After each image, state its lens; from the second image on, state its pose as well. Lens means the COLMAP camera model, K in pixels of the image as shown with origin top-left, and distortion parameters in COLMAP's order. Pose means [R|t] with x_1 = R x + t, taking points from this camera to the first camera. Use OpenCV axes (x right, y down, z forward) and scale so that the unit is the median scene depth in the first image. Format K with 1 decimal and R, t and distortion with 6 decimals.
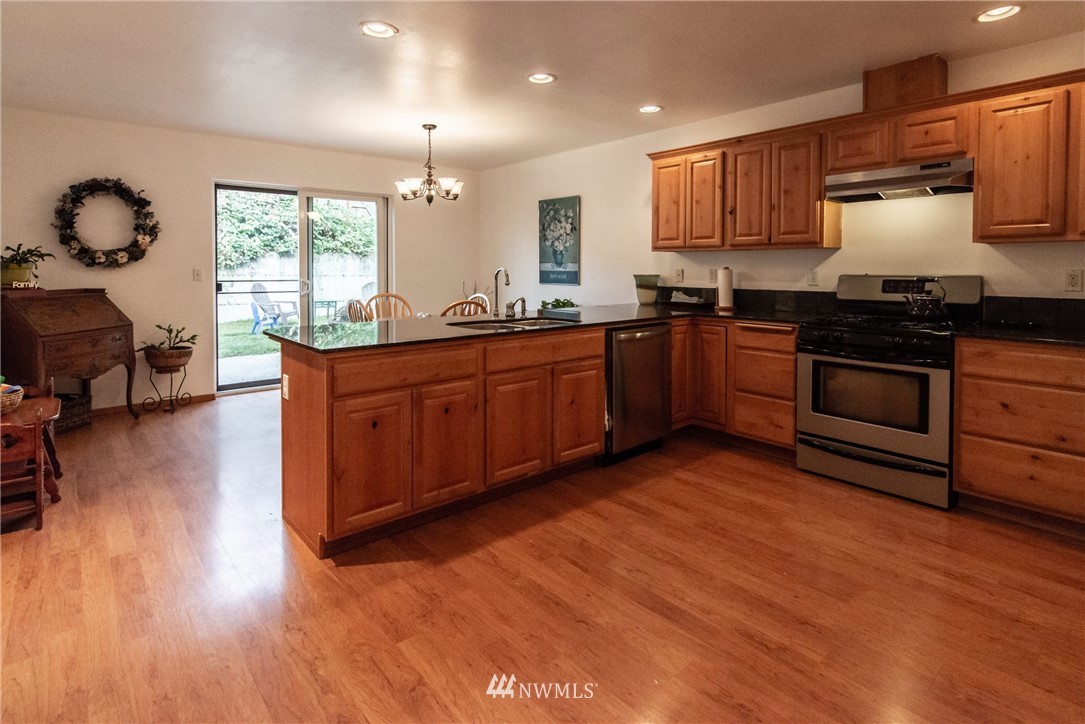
lens RADIAL K [[534.3, 0, 534.6], [0, 534.3, 278.4], [0, 0, 1]] dist [0.011357, 0.001084]
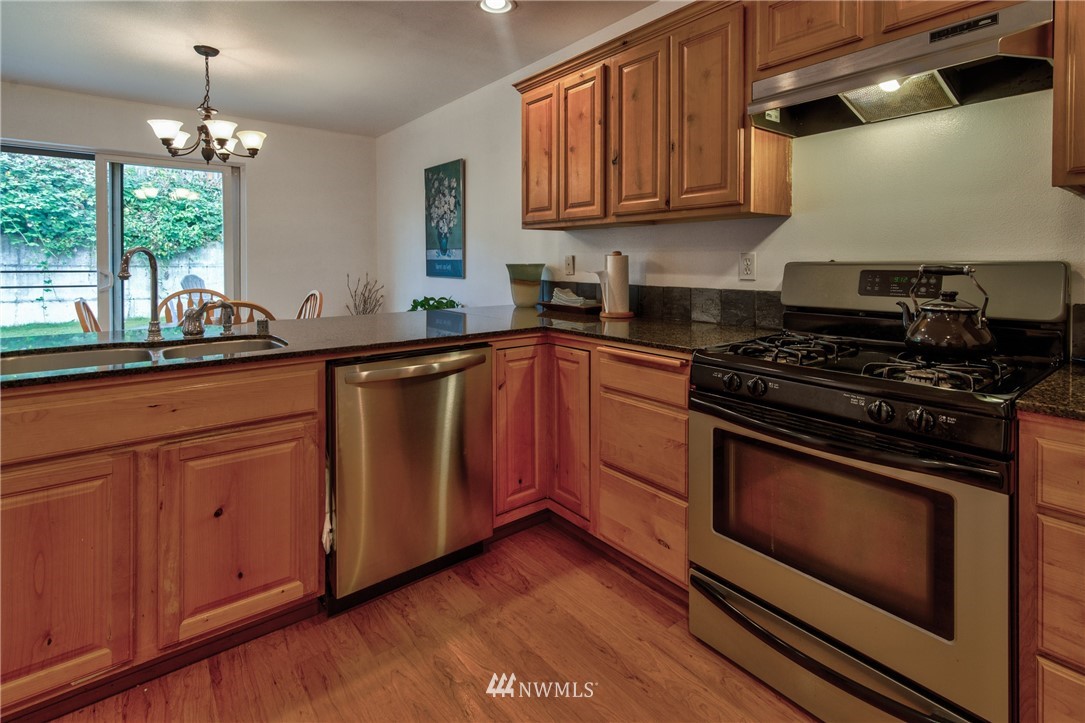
lens RADIAL K [[505.6, 0, 534.7], [0, 505.6, 265.6], [0, 0, 1]] dist [0.016407, -0.002490]
pose [[0.999009, 0.001782, -0.044475, 0.308604], [-0.002301, 0.999930, -0.011605, 0.003552], [0.044451, 0.011696, 0.998943, 0.425237]]
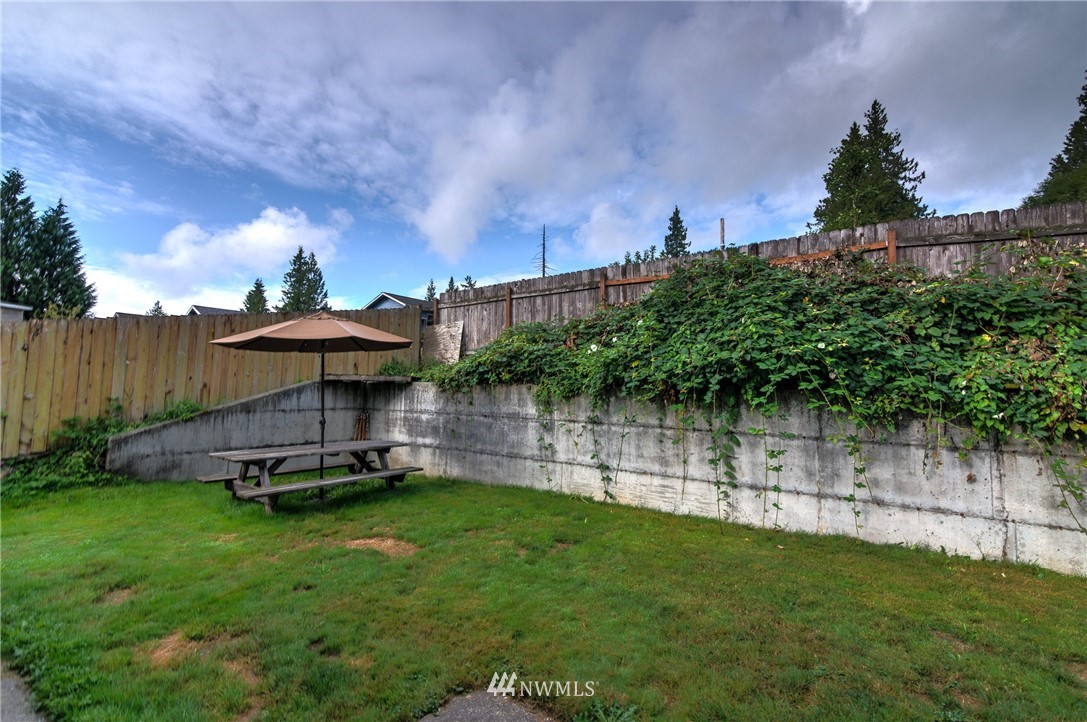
lens RADIAL K [[506.6, 0, 542.7], [0, 506.6, 353.3], [0, 0, 1]] dist [0.016407, -0.002490]
pose [[0.218373, -0.074274, -0.973035, -0.773202], [-0.037075, 0.995748, -0.084328, -0.103450], [0.975161, 0.054490, 0.214691, 1.451733]]
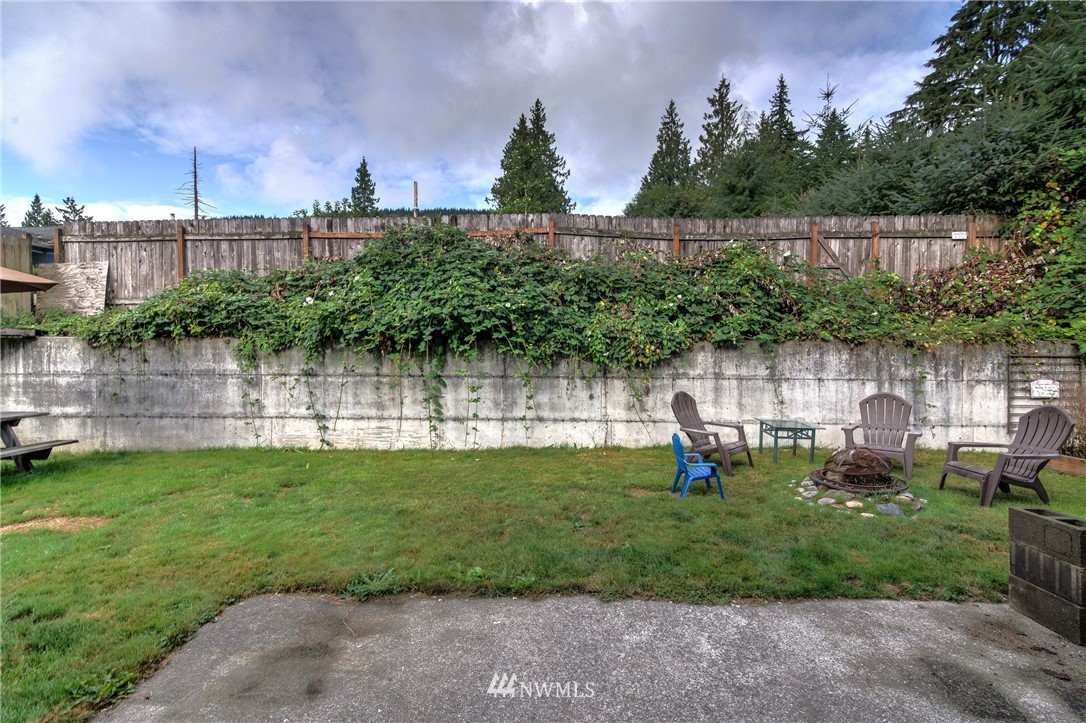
lens RADIAL K [[506.1, 0, 541.0], [0, 506.1, 358.2], [0, 0, 1]] dist [0.016407, -0.002490]
pose [[0.727015, -0.000450, -0.686621, -0.640024], [-0.008854, 0.999910, -0.010030, -0.065991], [0.686564, 0.013371, 0.726946, 1.275043]]
